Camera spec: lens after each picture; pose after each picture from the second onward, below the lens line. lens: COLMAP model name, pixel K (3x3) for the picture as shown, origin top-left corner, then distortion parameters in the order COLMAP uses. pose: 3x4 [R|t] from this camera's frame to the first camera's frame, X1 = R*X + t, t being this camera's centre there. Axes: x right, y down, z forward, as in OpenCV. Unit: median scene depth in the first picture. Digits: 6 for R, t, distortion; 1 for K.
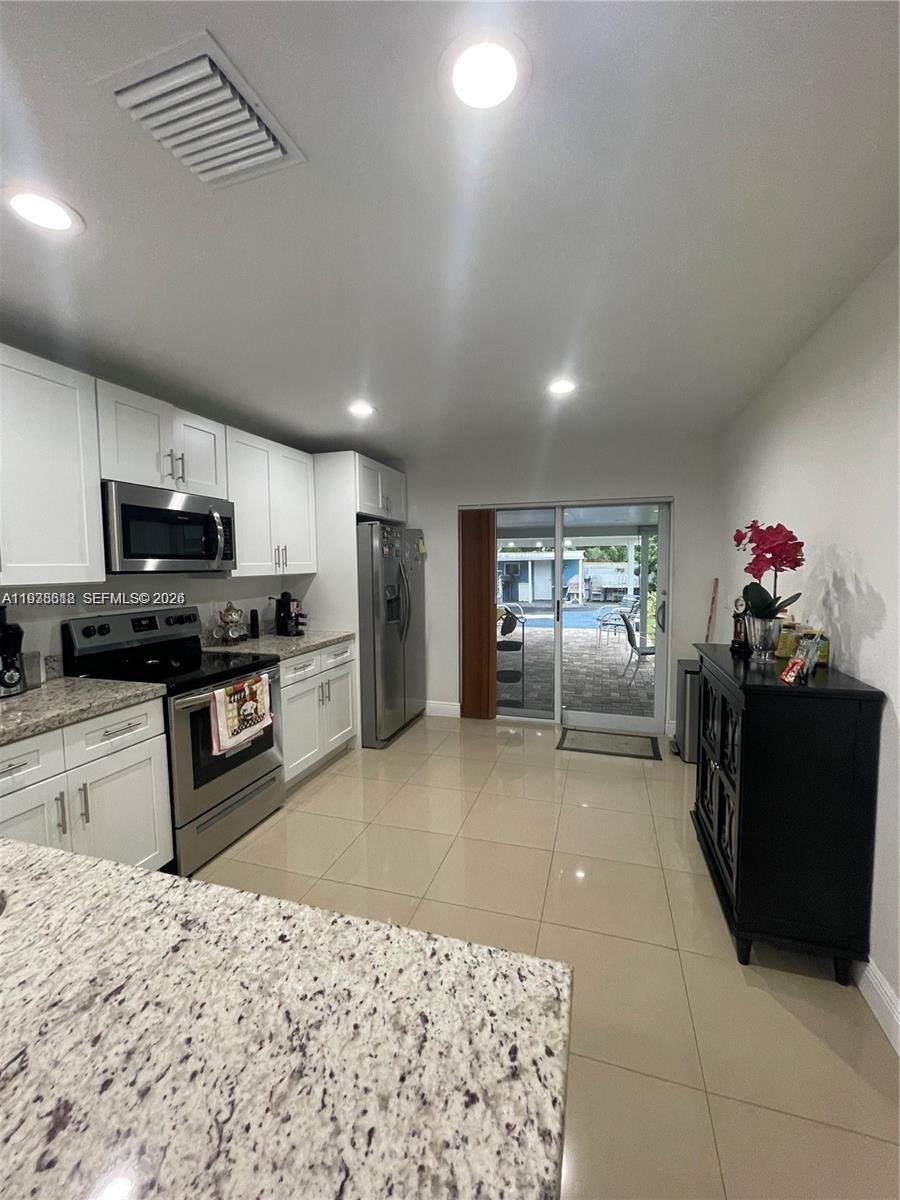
lens RADIAL K [[482.9, 0, 454.2], [0, 482.9, 598.5], [0, 0, 1]] dist [0.001688, 0.000044]
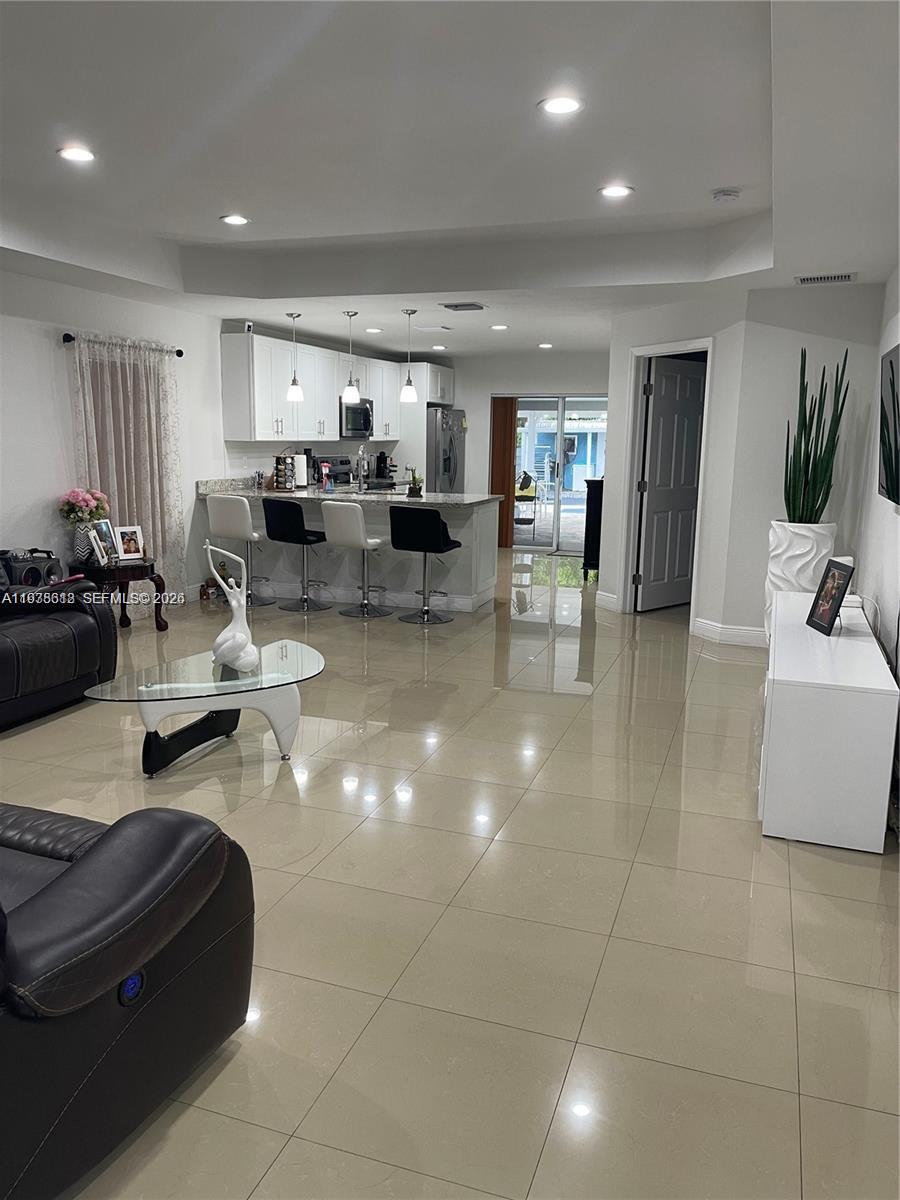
lens RADIAL K [[884.1, 0, 445.7], [0, 884.1, 602.3], [0, 0, 1]] dist [0.002764, -0.000102]
pose [[0.999358, 0.028413, -0.021817, -0.075285], [-0.025662, 0.992752, 0.117408, 0.169304], [0.024995, -0.116772, 0.992844, -2.478693]]
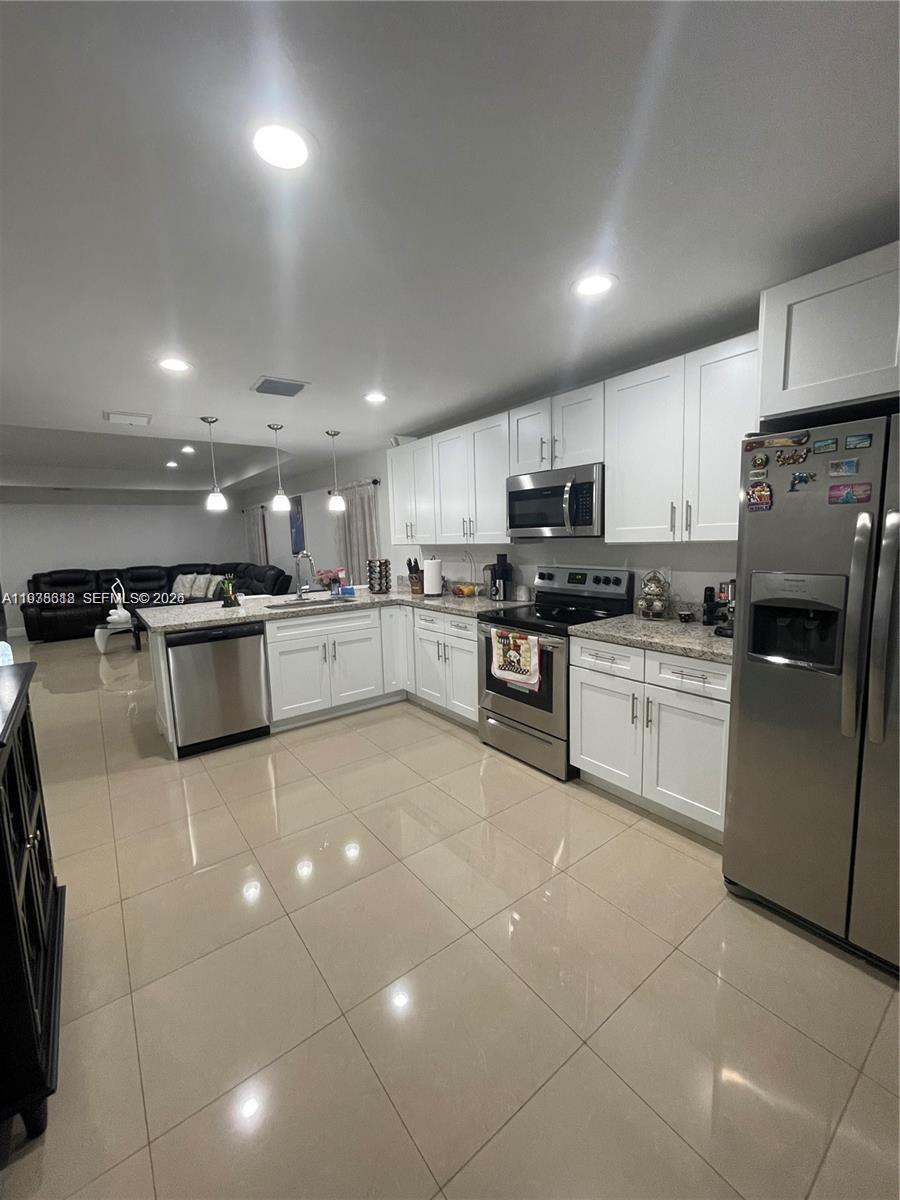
lens RADIAL K [[482.9, 0, 455.2], [0, 482.9, 598.3], [0, 0, 1]] dist [0.001688, 0.000044]
pose [[-0.577154, 0.130884, -0.806078, 0.501395], [-0.024333, 0.983878, 0.177175, -0.099345], [0.816273, 0.121872, -0.564665, 1.316992]]
